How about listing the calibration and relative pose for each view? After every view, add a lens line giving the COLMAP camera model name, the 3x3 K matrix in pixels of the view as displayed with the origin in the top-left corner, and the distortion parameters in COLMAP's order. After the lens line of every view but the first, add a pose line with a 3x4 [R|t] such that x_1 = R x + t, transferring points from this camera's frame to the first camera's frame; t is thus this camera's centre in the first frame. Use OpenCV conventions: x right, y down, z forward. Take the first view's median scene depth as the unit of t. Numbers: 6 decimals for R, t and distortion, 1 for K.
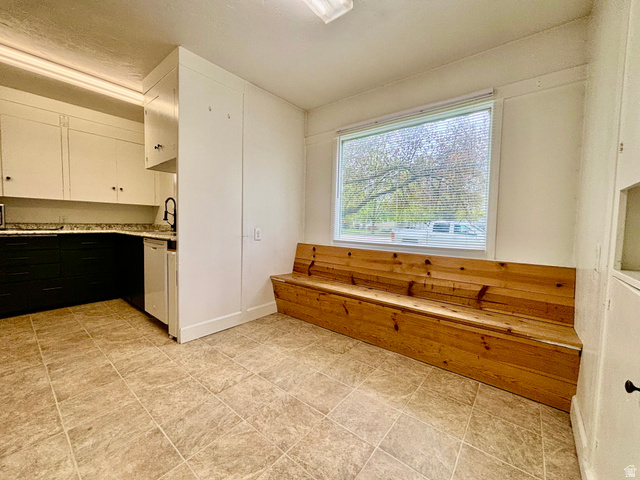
lens RADIAL K [[258.3, 0, 318.9], [0, 258.3, 238.1], [0, 0, 1]] dist [-0.000001, -0.000054]
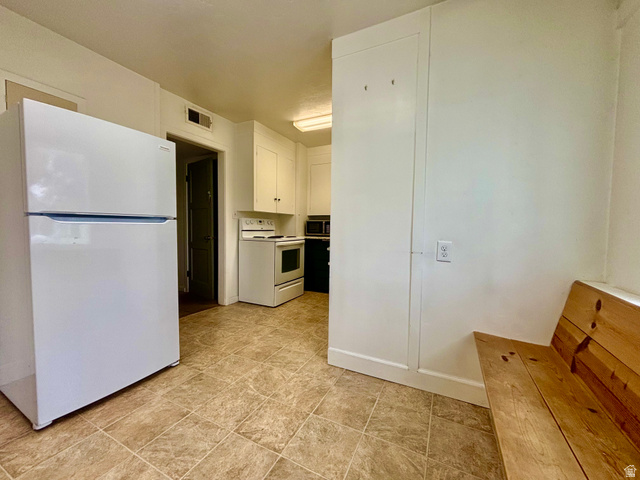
lens RADIAL K [[258.3, 0, 318.9], [0, 258.3, 238.1], [0, 0, 1]] dist [-0.000001, -0.000054]
pose [[0.208323, 0.024336, -0.977757, 0.294821], [-0.053651, 0.998470, 0.013420, -0.040823], [0.976588, 0.049662, 0.209309, 0.639207]]
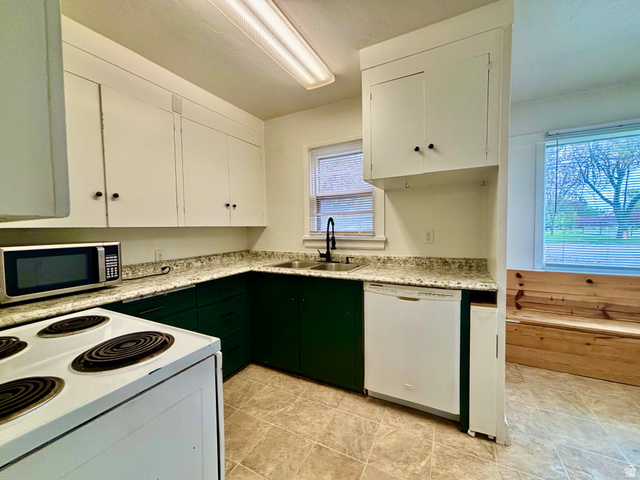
lens RADIAL K [[258.3, 0, 318.9], [0, 258.3, 238.1], [0, 0, 1]] dist [-0.000001, -0.000054]
pose [[0.979765, -0.044711, 0.195095, -0.944259], [0.047300, 0.998843, -0.008633, -0.118632], [-0.194484, 0.017686, 0.980746, 0.370114]]
